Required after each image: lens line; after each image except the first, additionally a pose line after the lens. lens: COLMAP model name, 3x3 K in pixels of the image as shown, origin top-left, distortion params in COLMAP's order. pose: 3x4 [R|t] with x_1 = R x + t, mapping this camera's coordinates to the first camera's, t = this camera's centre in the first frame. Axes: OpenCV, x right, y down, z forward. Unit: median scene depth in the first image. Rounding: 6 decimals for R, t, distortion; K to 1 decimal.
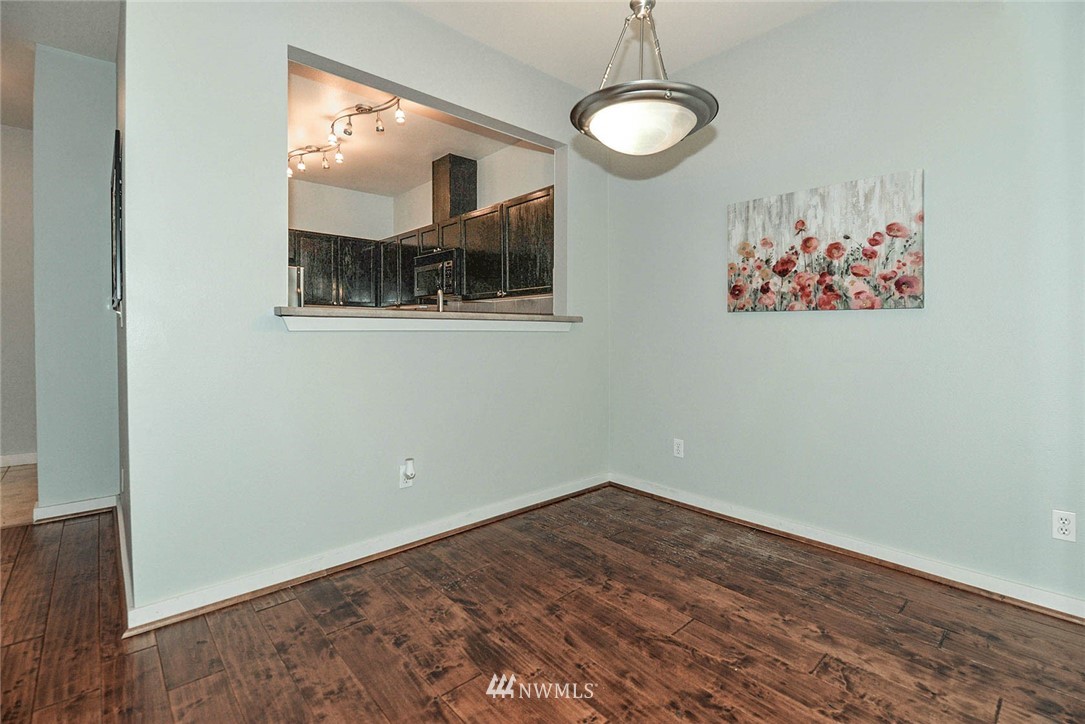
lens RADIAL K [[477.8, 0, 542.8], [0, 477.8, 335.5], [0, 0, 1]] dist [-0.012799, -0.003331]
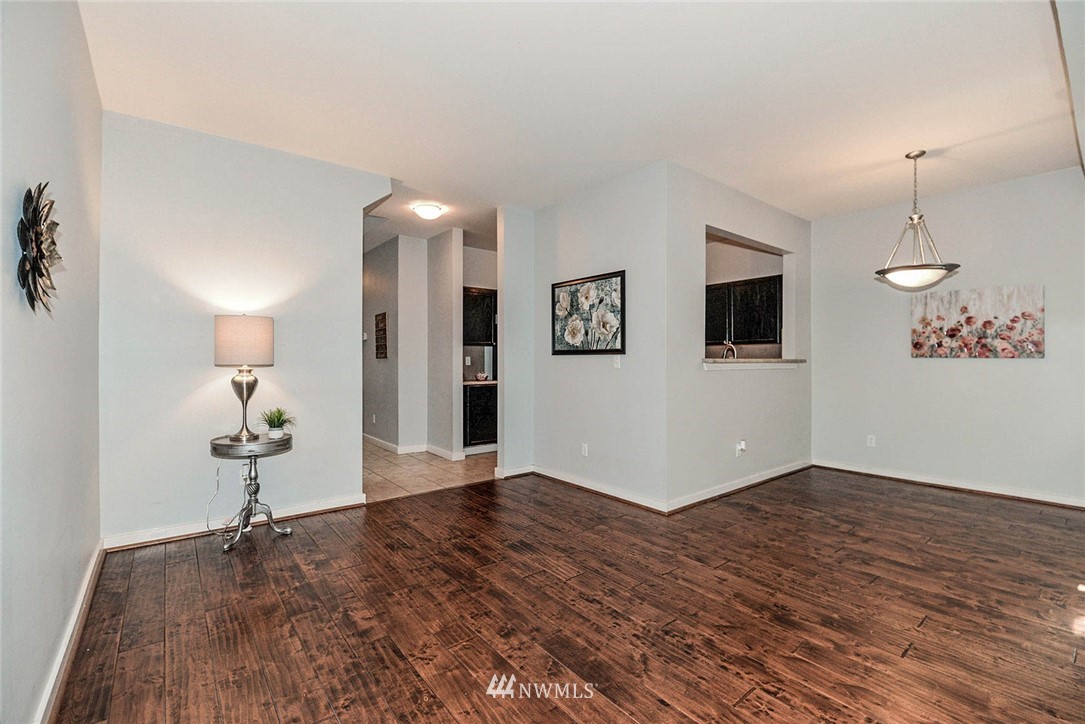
lens RADIAL K [[477.8, 0, 520.0], [0, 477.8, 358.7], [0, 0, 1]] dist [-0.012799, -0.003331]
pose [[0.998216, 0.000980, -0.059702, -1.013088], [-0.001705, 0.999925, -0.012087, -0.026083], [0.059686, 0.012167, 0.998143, -0.850072]]
